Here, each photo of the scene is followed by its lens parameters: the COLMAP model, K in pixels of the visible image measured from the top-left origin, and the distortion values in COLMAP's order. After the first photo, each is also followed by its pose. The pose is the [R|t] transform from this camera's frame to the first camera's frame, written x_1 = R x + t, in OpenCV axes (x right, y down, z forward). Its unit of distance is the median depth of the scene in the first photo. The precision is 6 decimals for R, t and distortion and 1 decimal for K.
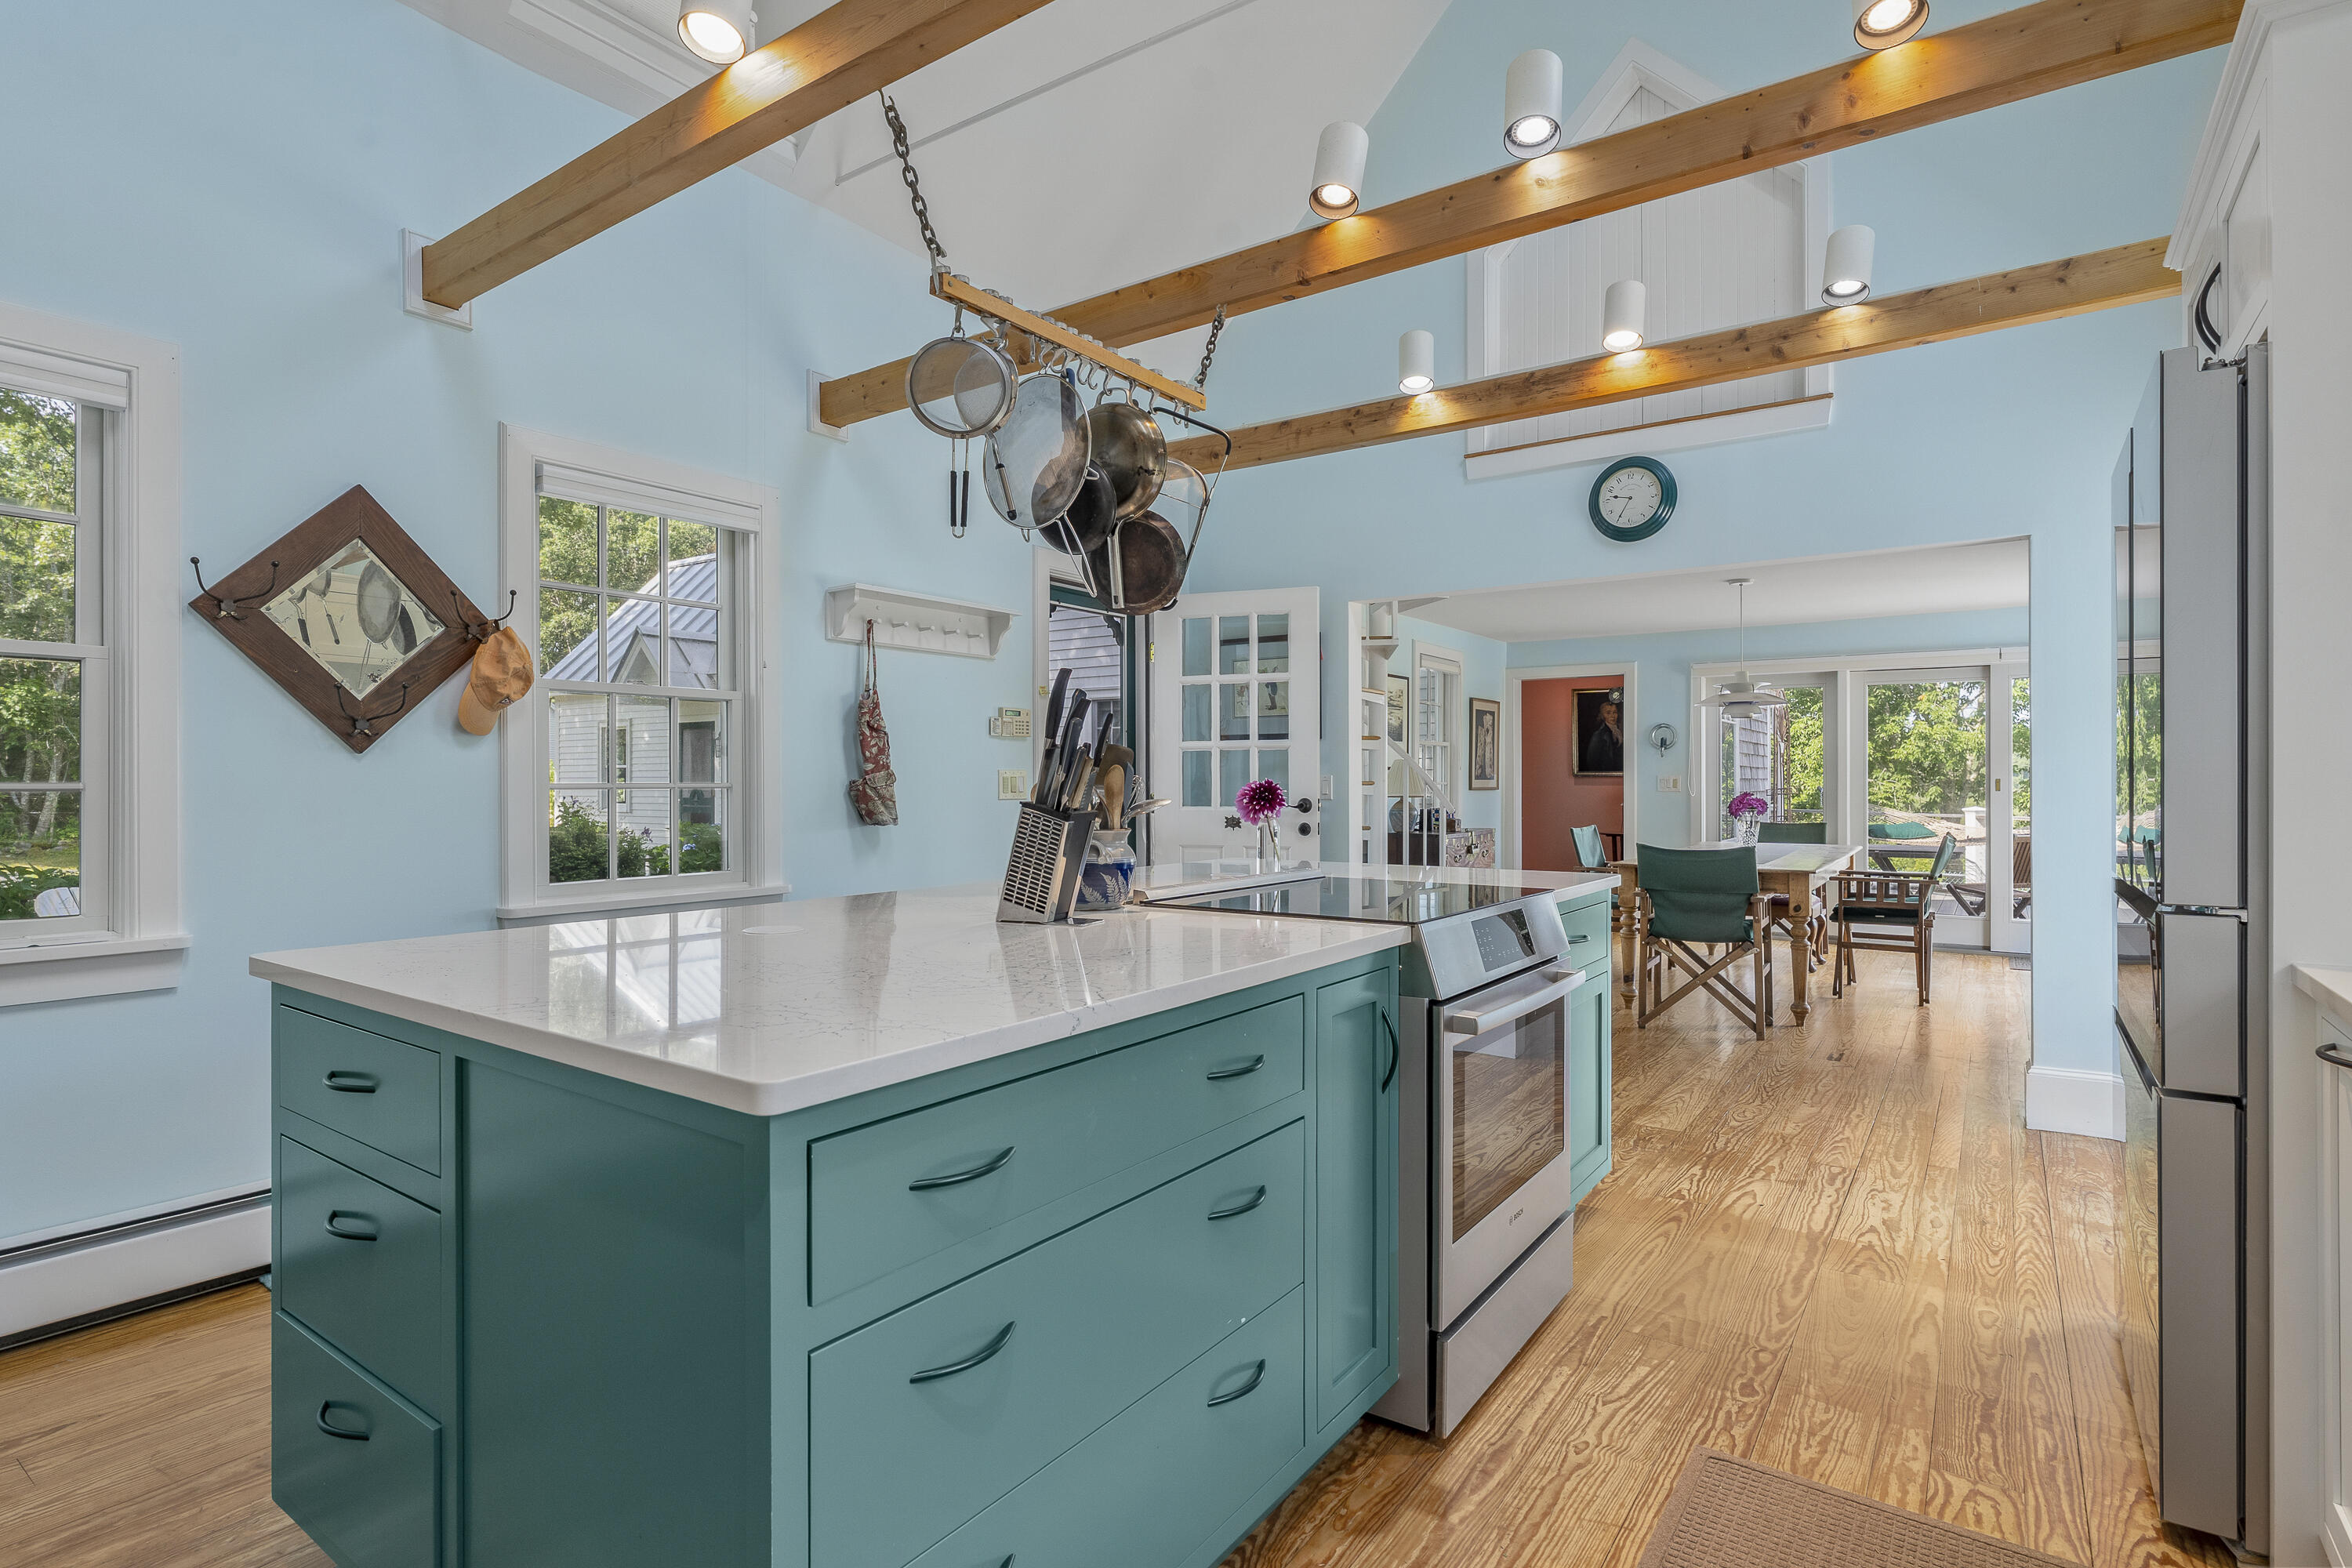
lens RADIAL K [[1157.2, 0, 1181.5], [0, 1157.2, 778.5], [0, 0, 1]] dist [-0.003652, -0.000360]
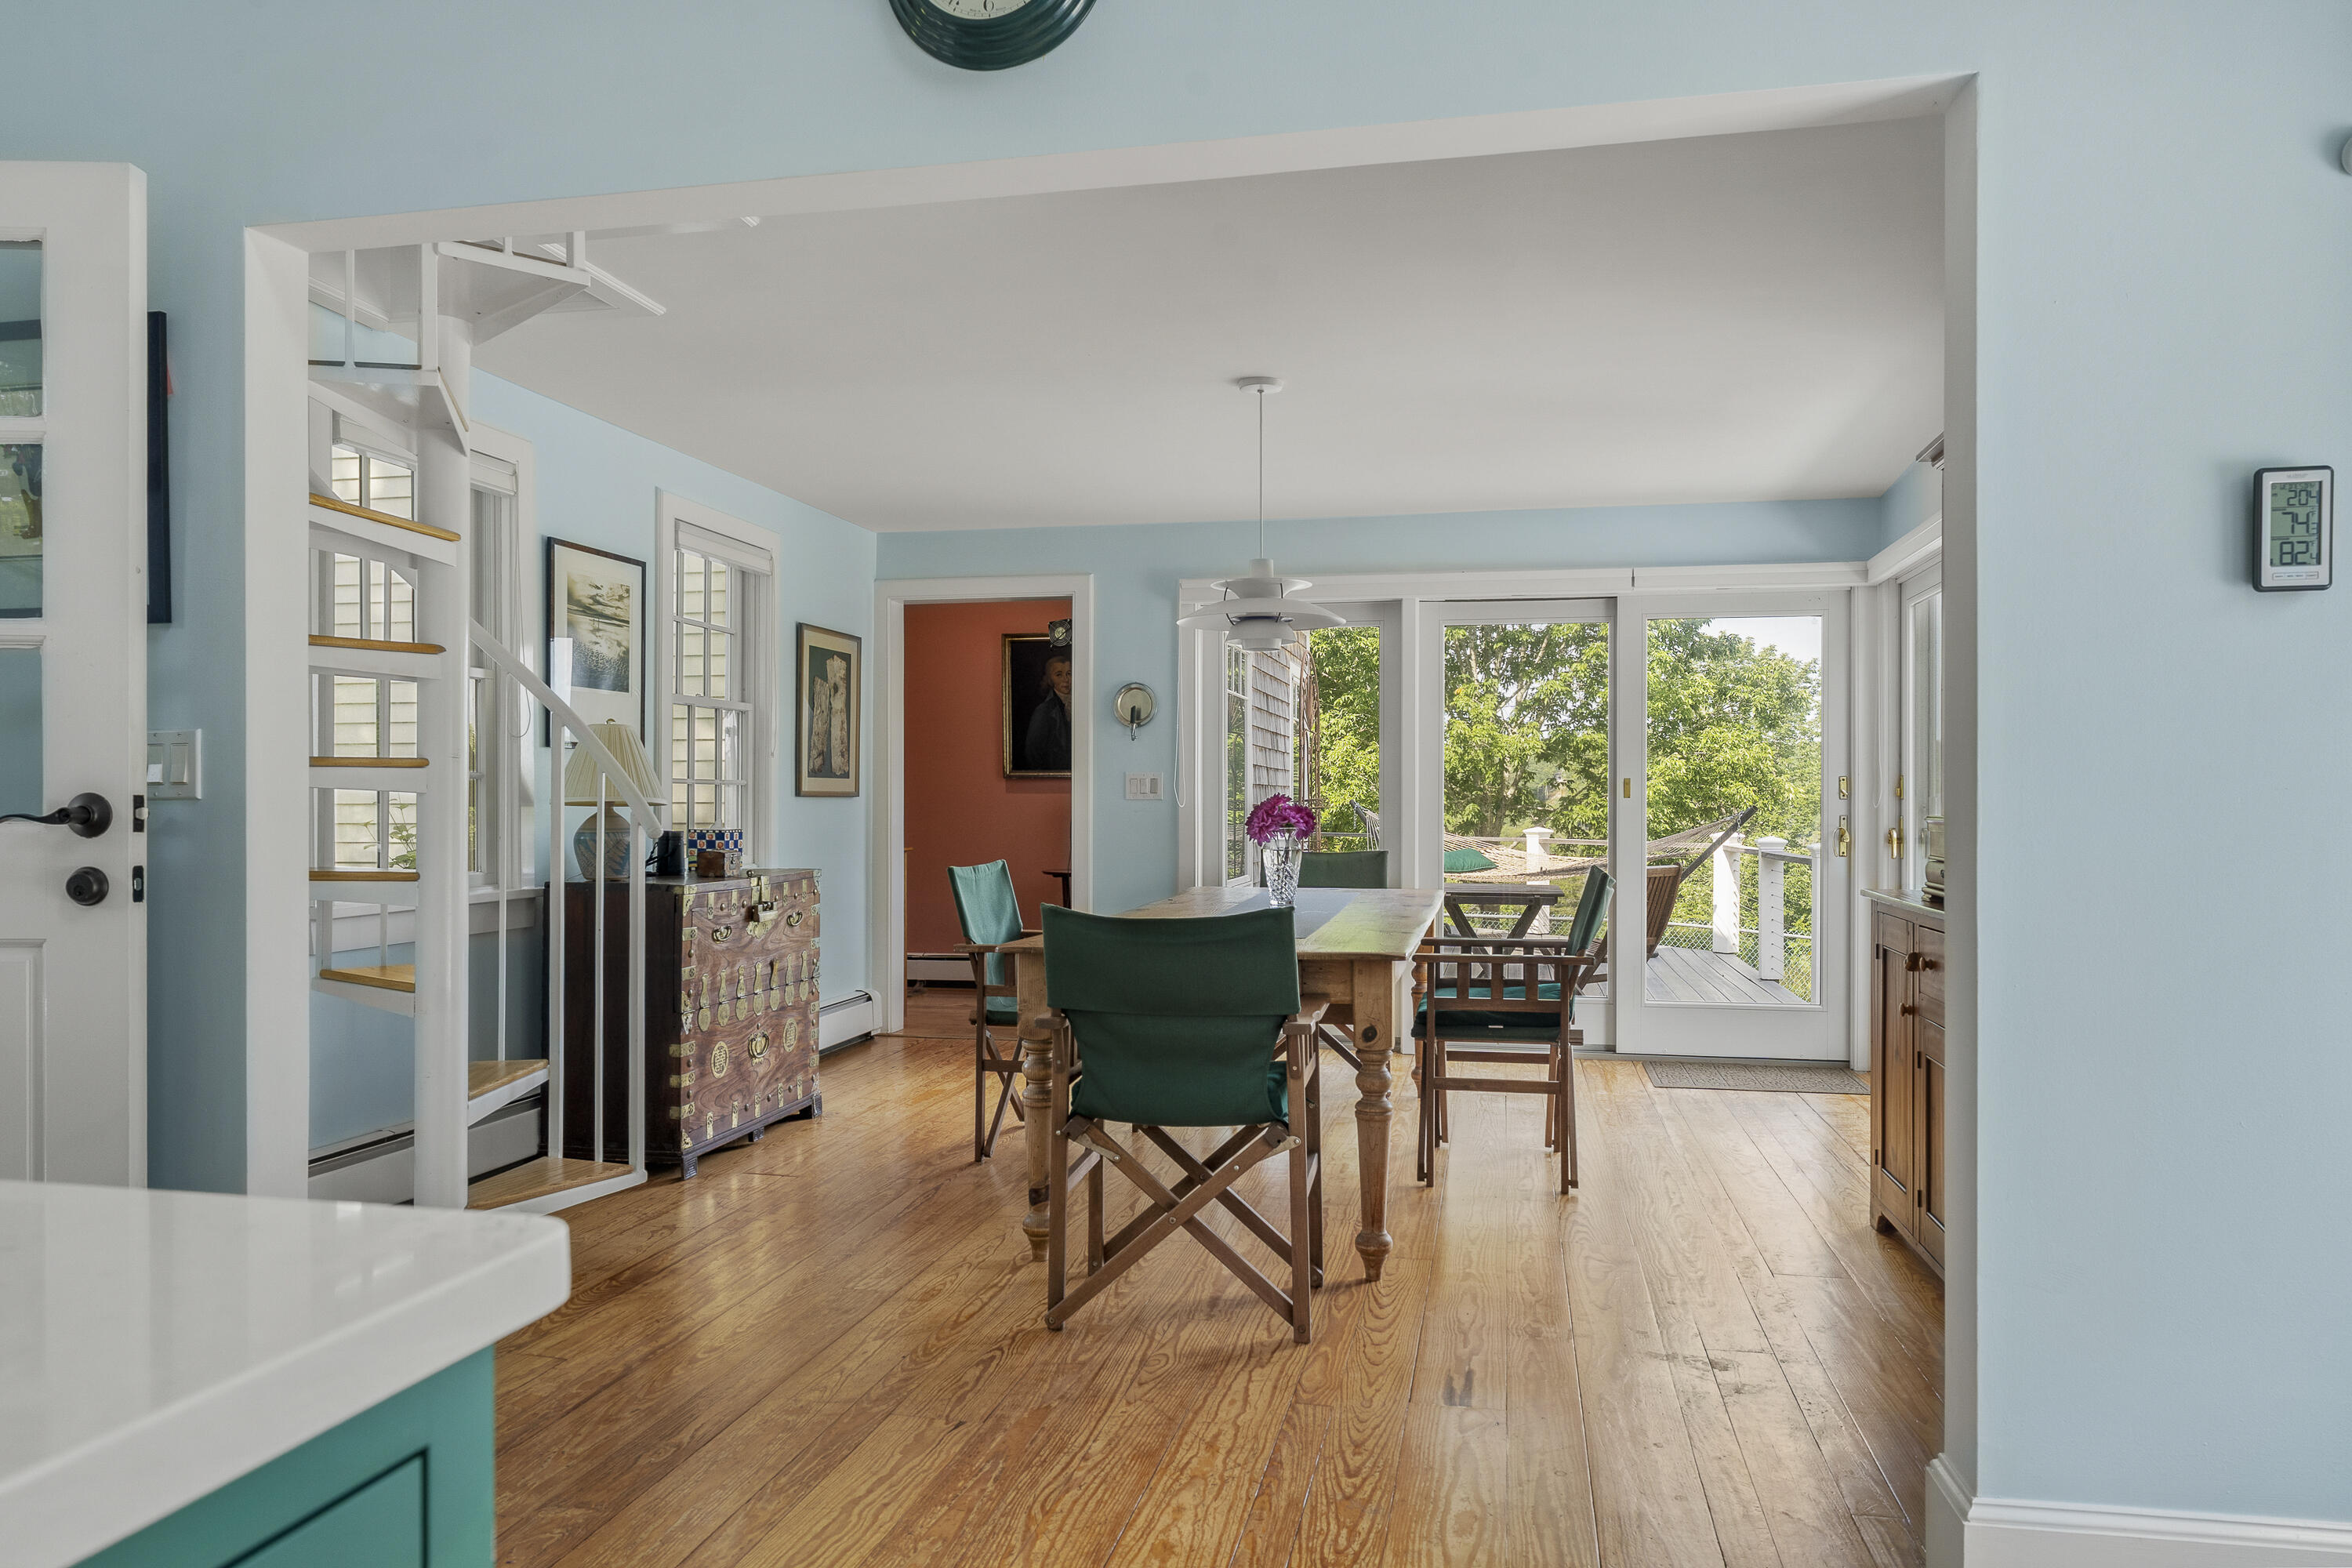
lens RADIAL K [[1625.8, 0, 1176.7], [0, 1625.8, 790.6], [0, 0, 1]] dist [0.005032, 0.000956]
pose [[0.918977, 0.003874, 0.394293, 0.130629], [-0.002816, 0.999991, -0.003263, 0.010563], [-0.394302, 0.001889, 0.918979, 0.276997]]
